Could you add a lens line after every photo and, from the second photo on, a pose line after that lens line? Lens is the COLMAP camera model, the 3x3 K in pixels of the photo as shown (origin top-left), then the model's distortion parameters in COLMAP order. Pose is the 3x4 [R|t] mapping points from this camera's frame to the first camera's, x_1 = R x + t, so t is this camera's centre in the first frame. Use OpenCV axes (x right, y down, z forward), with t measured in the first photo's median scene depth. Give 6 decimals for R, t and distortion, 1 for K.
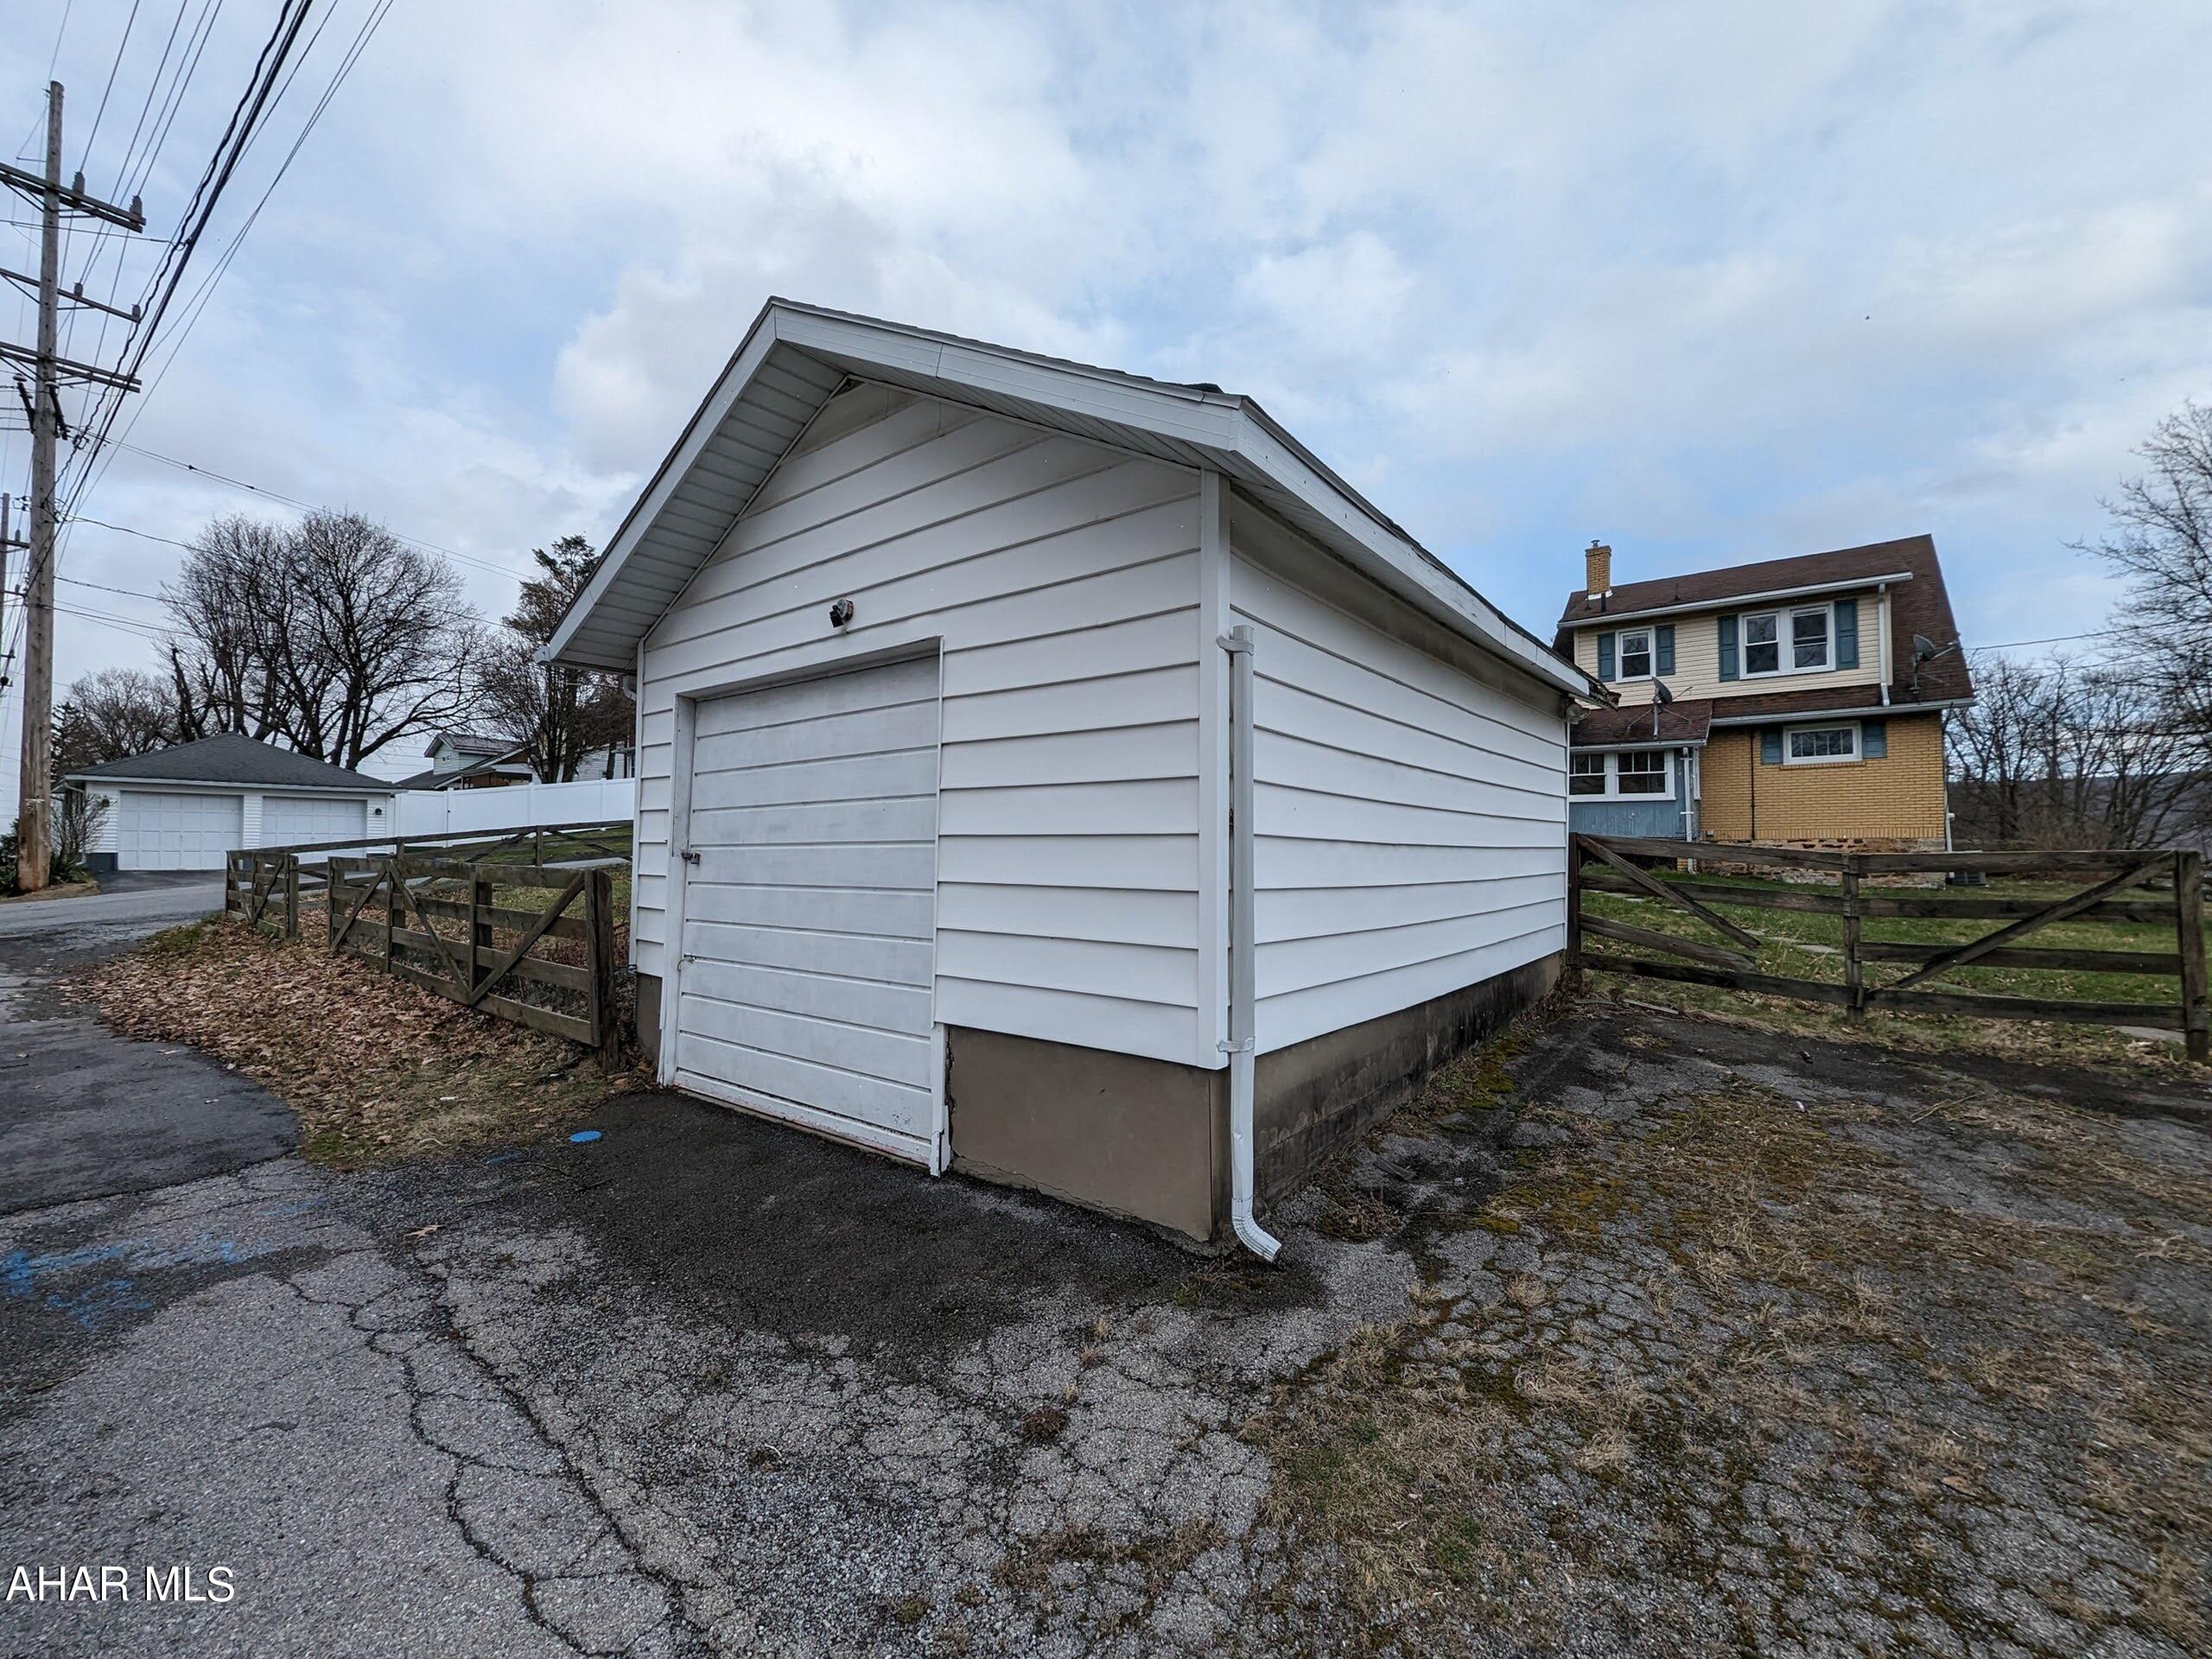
lens RADIAL K [[917.5, 0, 1106.0], [0, 917.5, 829.5], [0, 0, 1]] dist [0.004658, -0.001422]
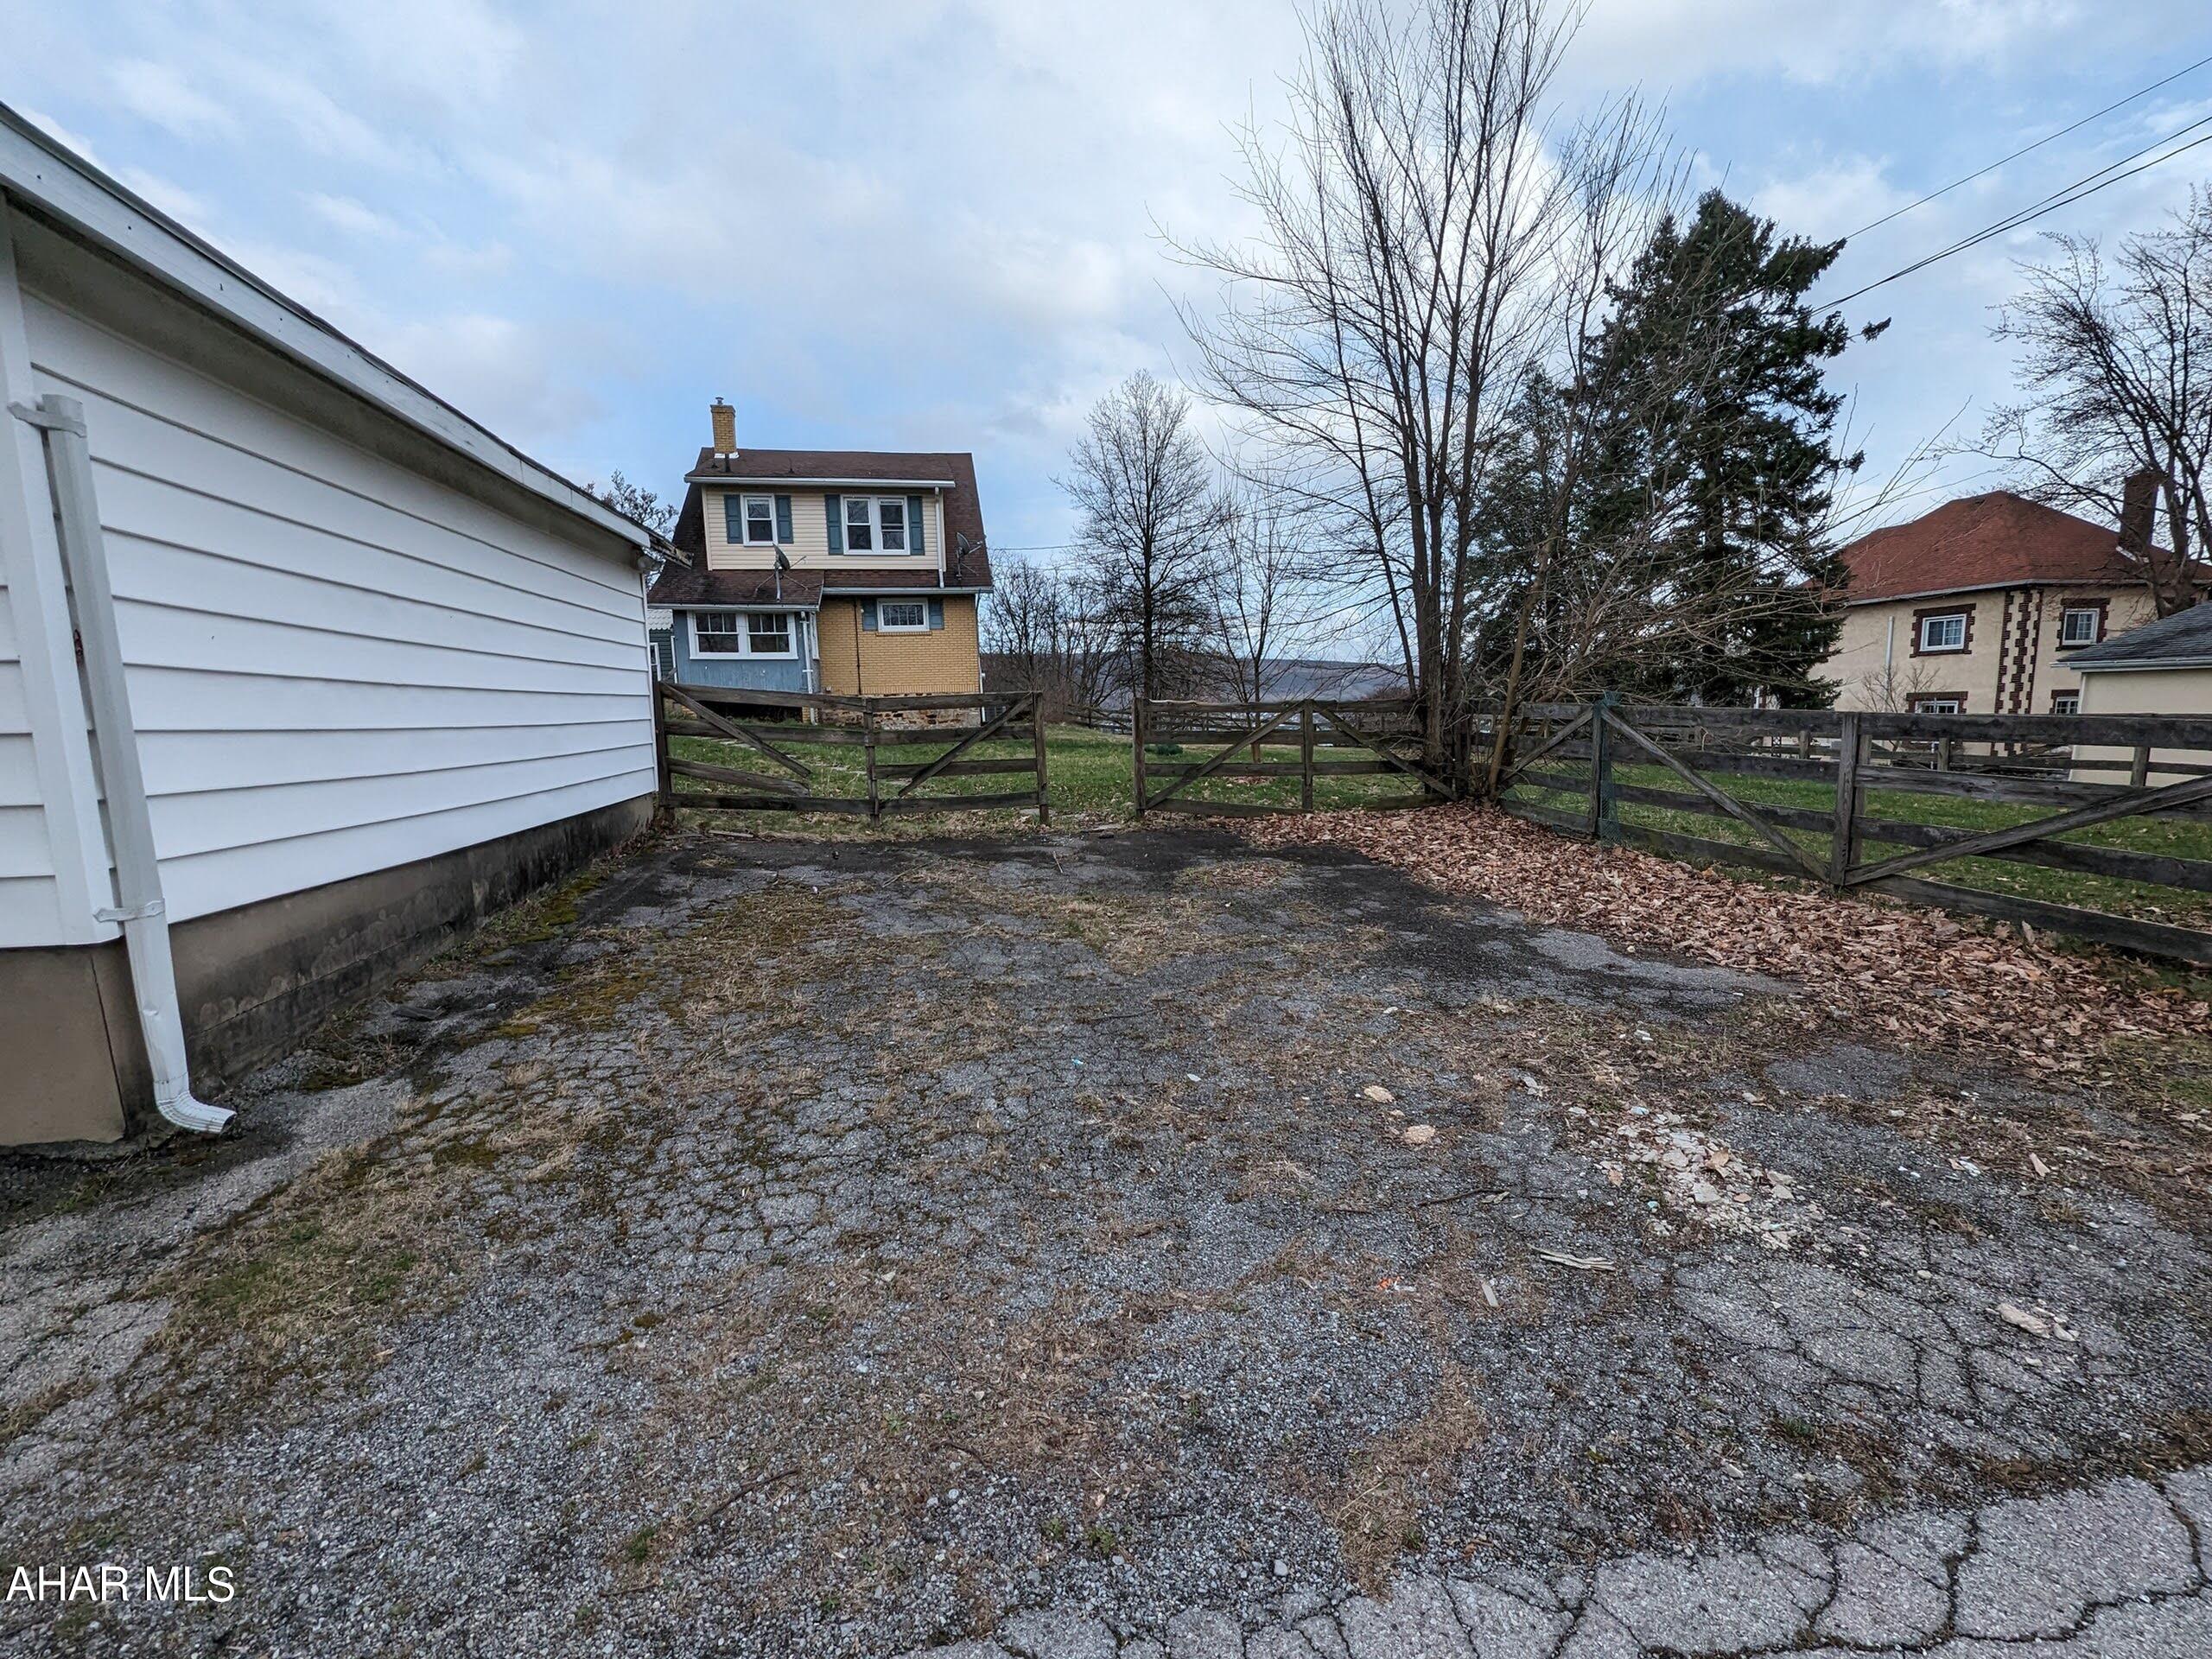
lens RADIAL K [[917.5, 0, 1106.0], [0, 917.5, 829.5], [0, 0, 1]] dist [0.004658, -0.001422]
pose [[0.666221, -0.114741, 0.736875, 0.116912], [0.003117, 0.988513, 0.151106, 0.029896], [-0.745748, -0.098373, 0.658926, -0.226502]]
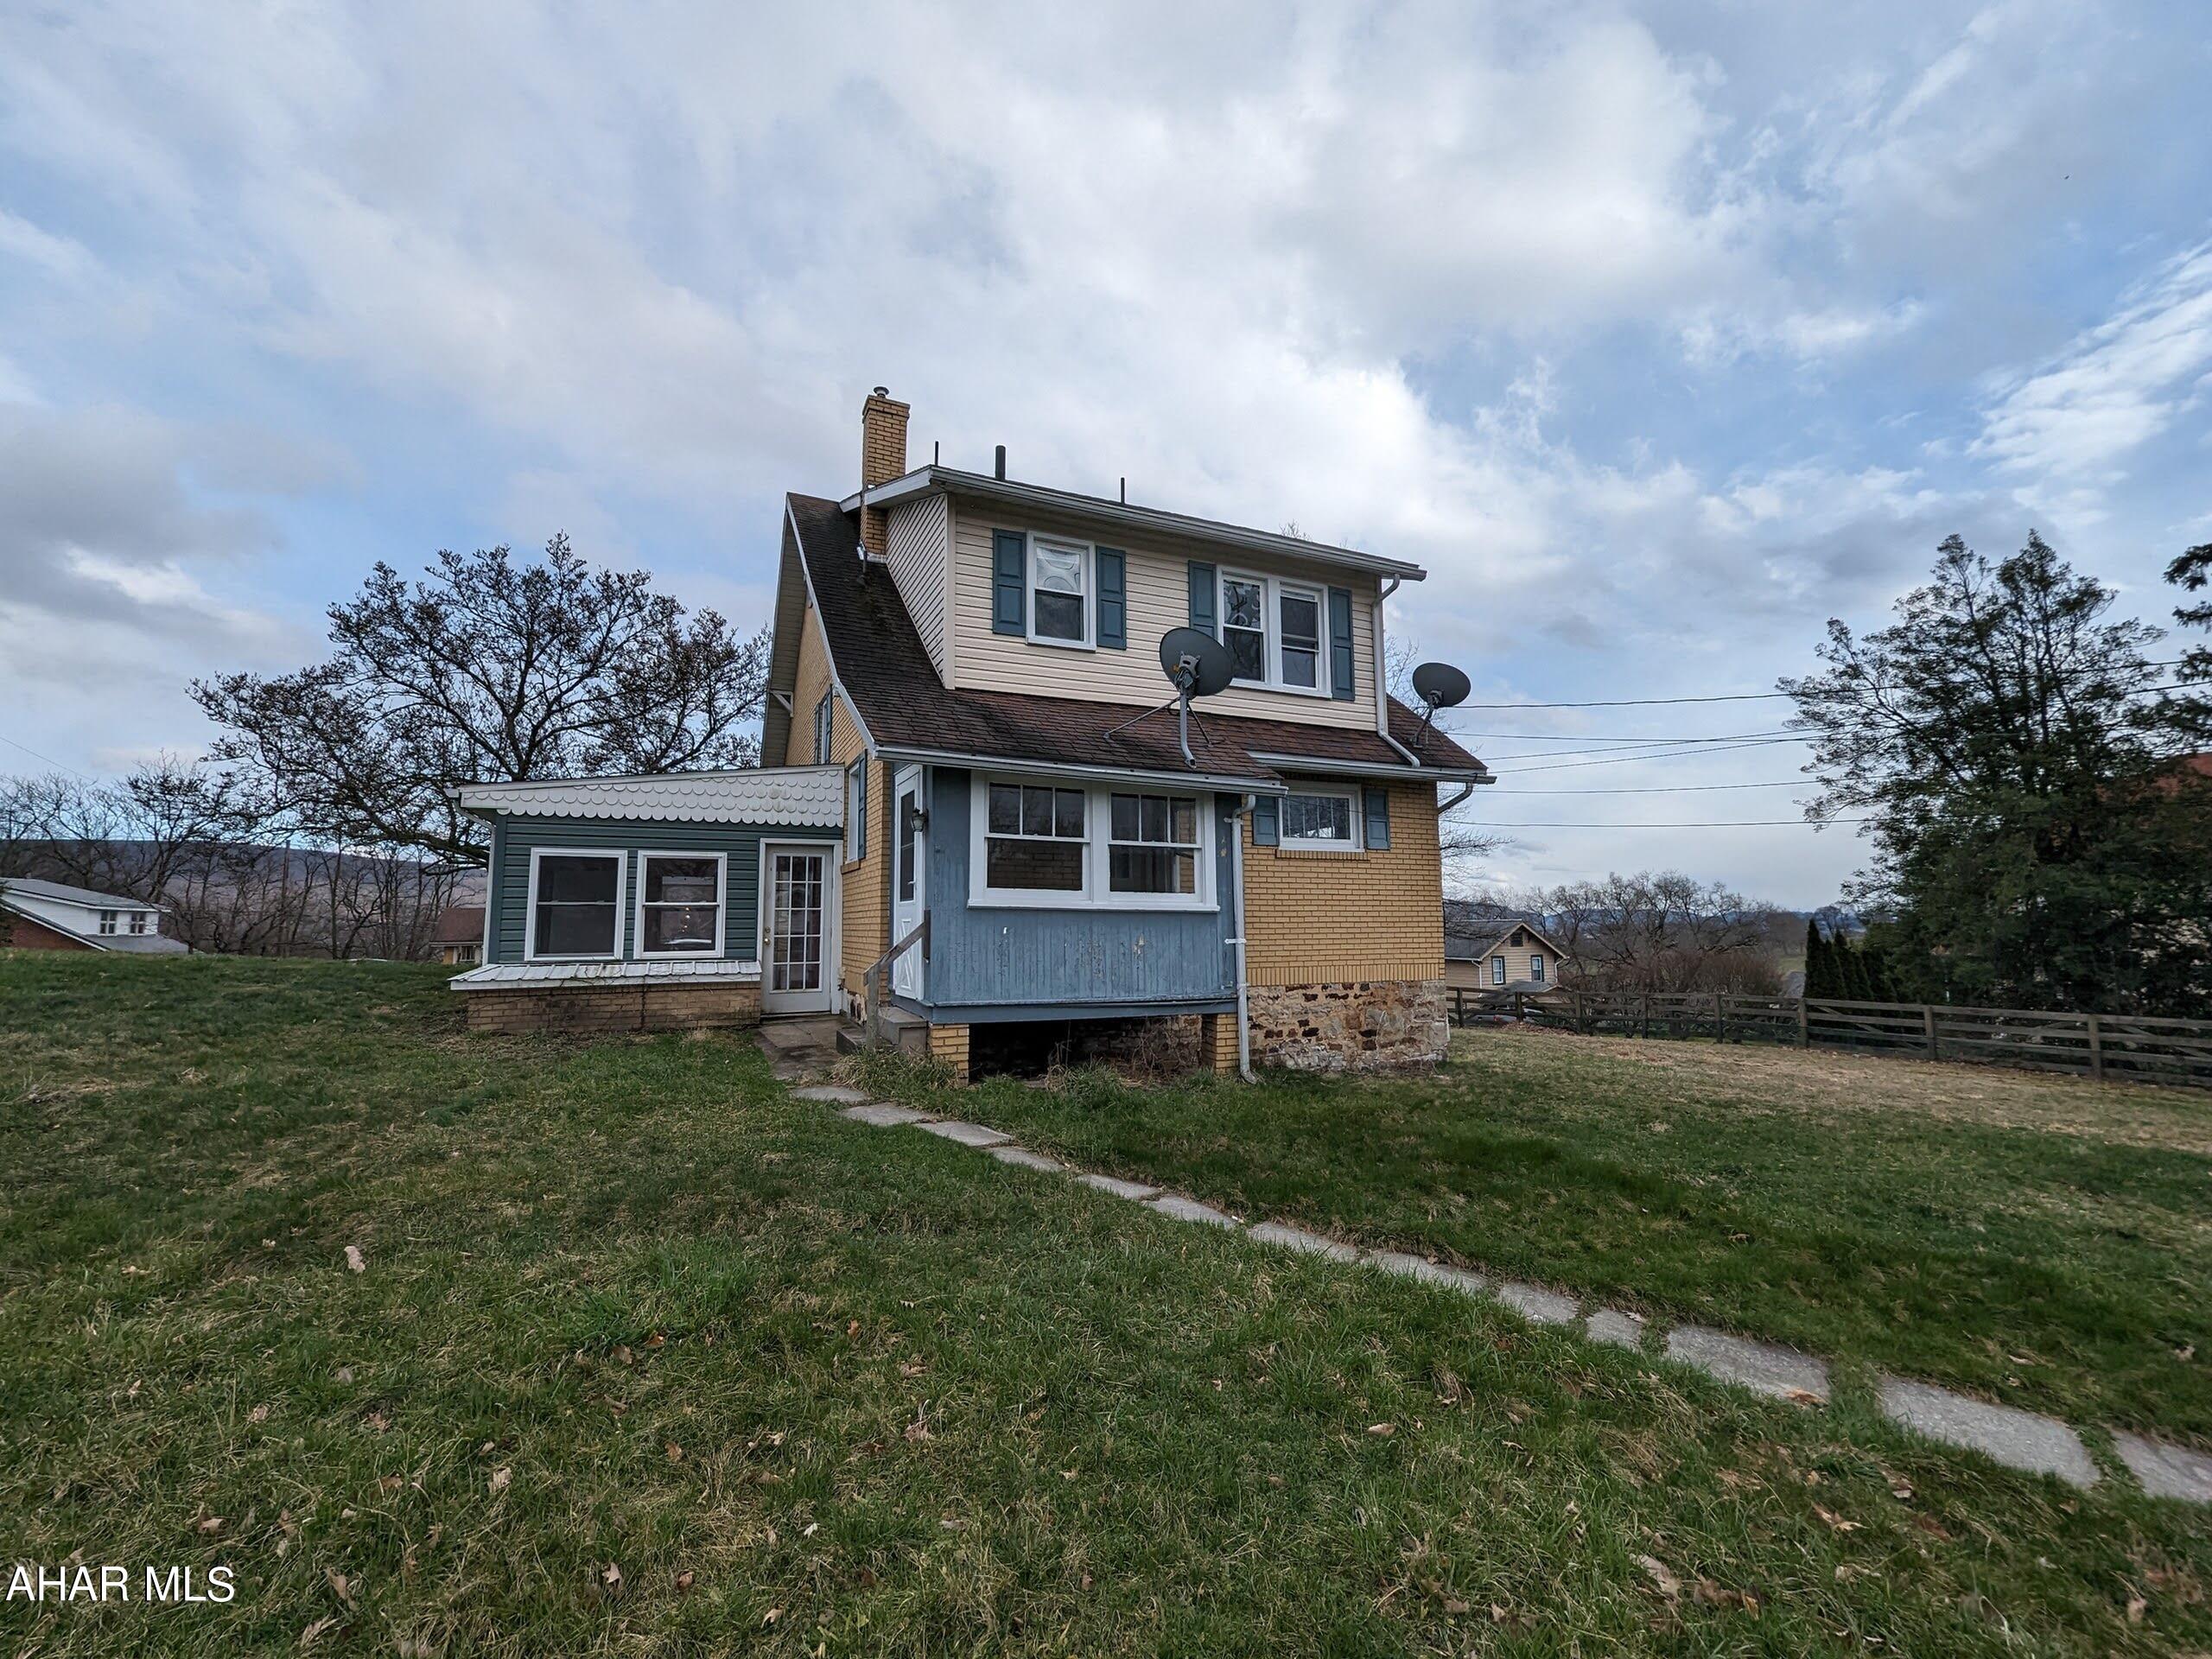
lens RADIAL K [[913.4, 0, 1112.2], [0, 913.4, 824.1], [0, 0, 1]] dist [0.001428, -0.000134]
pose [[0.445951, 0.094237, 0.890083, 1.158646], [-0.021991, 0.995295, -0.094359, -0.180382], [-0.894787, 0.022506, 0.445925, 4.858062]]
